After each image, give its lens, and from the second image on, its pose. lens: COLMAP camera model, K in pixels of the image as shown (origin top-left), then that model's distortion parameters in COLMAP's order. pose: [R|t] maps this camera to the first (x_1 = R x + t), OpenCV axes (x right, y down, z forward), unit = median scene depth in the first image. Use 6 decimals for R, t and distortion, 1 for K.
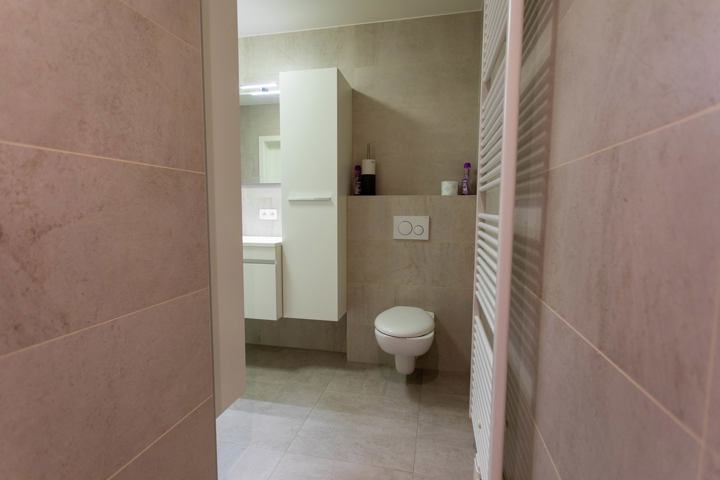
lens RADIAL K [[343.9, 0, 360.0], [0, 343.9, 240.0], [0, 0, 1]] dist [0.011102, 0.000395]
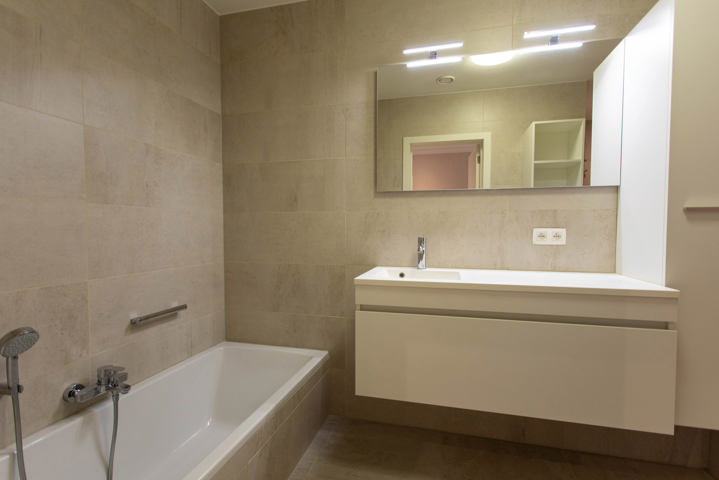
lens RADIAL K [[343.5, 0, 359.5], [0, 343.5, 240.0], [0, 0, 1]] dist [0.011102, 0.000395]
pose [[0.999236, -0.009704, -0.037855, -0.590369], [0.007613, 0.998458, -0.054993, -0.035347], [0.038330, 0.054662, 0.997769, 0.353993]]
